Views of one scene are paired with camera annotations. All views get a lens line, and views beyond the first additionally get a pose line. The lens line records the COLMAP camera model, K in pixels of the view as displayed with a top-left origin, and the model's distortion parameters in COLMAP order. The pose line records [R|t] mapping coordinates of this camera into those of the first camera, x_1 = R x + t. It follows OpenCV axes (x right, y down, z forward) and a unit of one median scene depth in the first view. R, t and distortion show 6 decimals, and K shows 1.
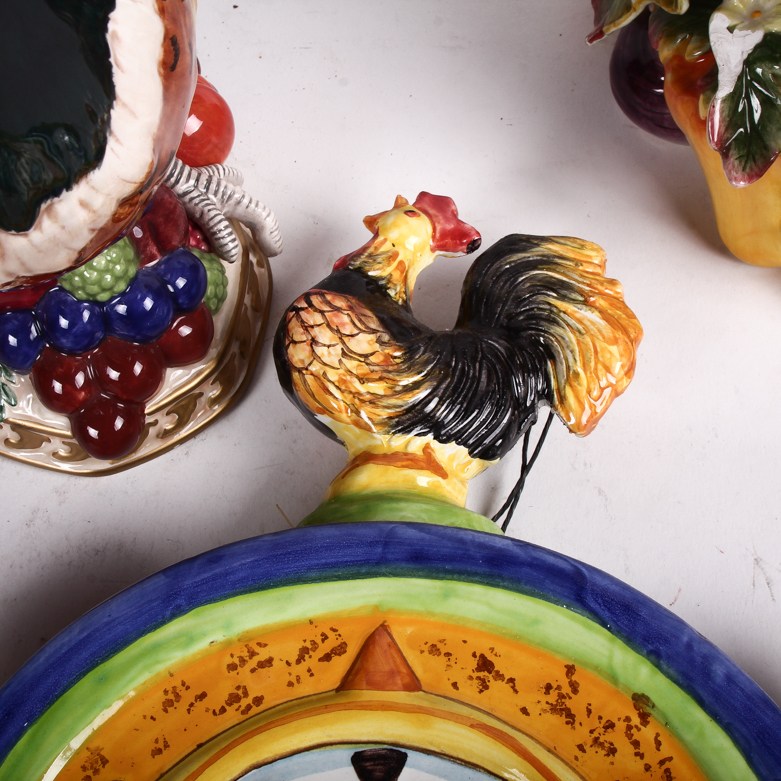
lens RADIAL K [[1320.3, 0, 389.8], [0, 1320.3, 392.4], [0, 0, 1]] dist [-0.084695, 0.000000]
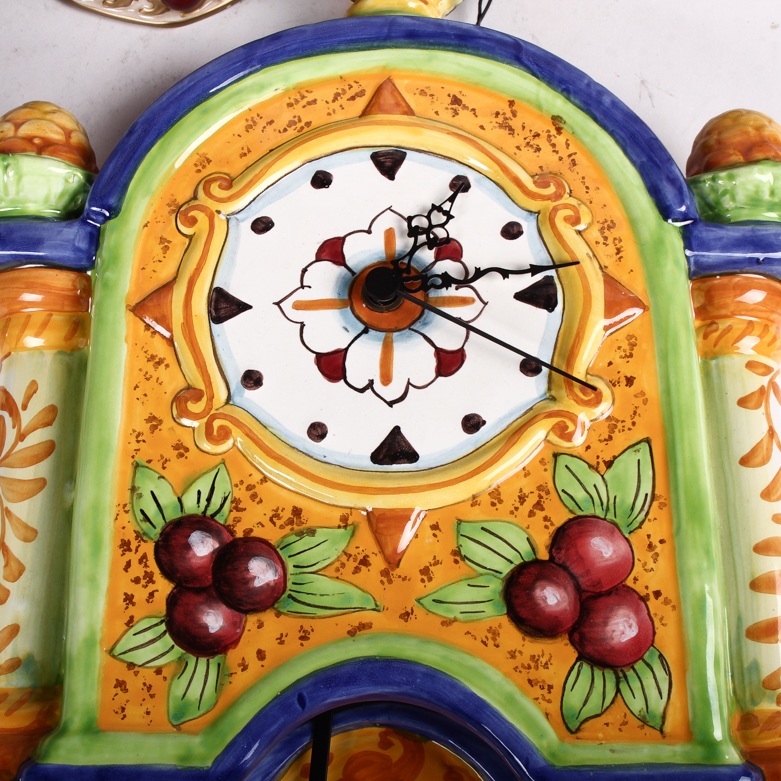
lens RADIAL K [[1320.3, 0, 391.8], [0, 1320.3, 389.1], [0, 0, 1]] dist [-0.084695, 0.000000]
pose [[0.999001, -0.008499, 0.043875, -0.072846], [0.001958, 0.989131, 0.147023, 0.314889], [-0.044648, -0.146790, 0.988159, -0.562656]]
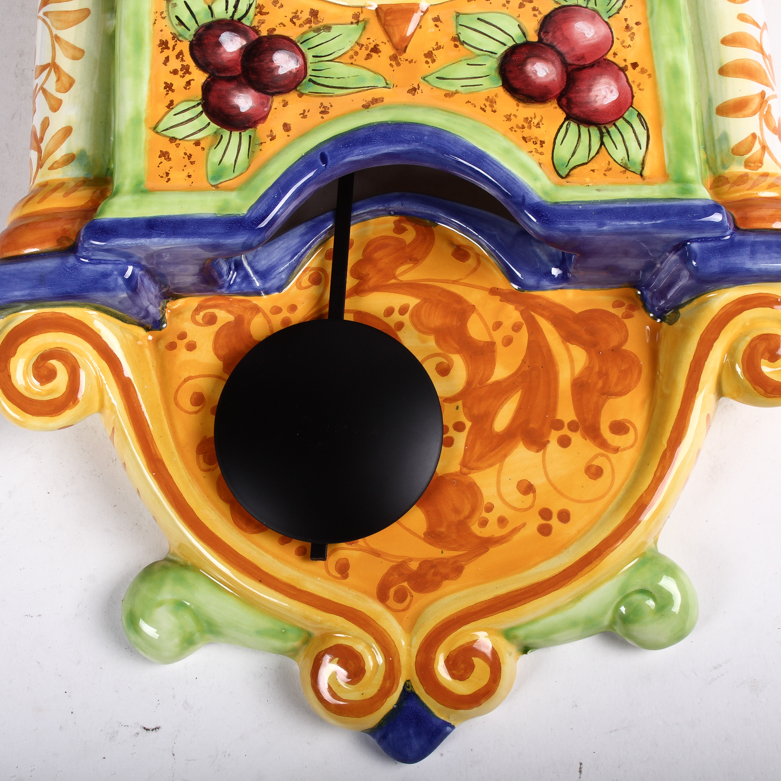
lens RADIAL K [[1320.3, 0, 390.2], [0, 1320.3, 390.2], [0, 0, 1]] dist [-0.084695, 0.000000]
pose [[0.998493, -0.045374, 0.030878, -0.092645], [0.037504, 0.974839, 0.219733, 0.791657], [-0.040072, -0.218244, 0.975071, -0.856318]]
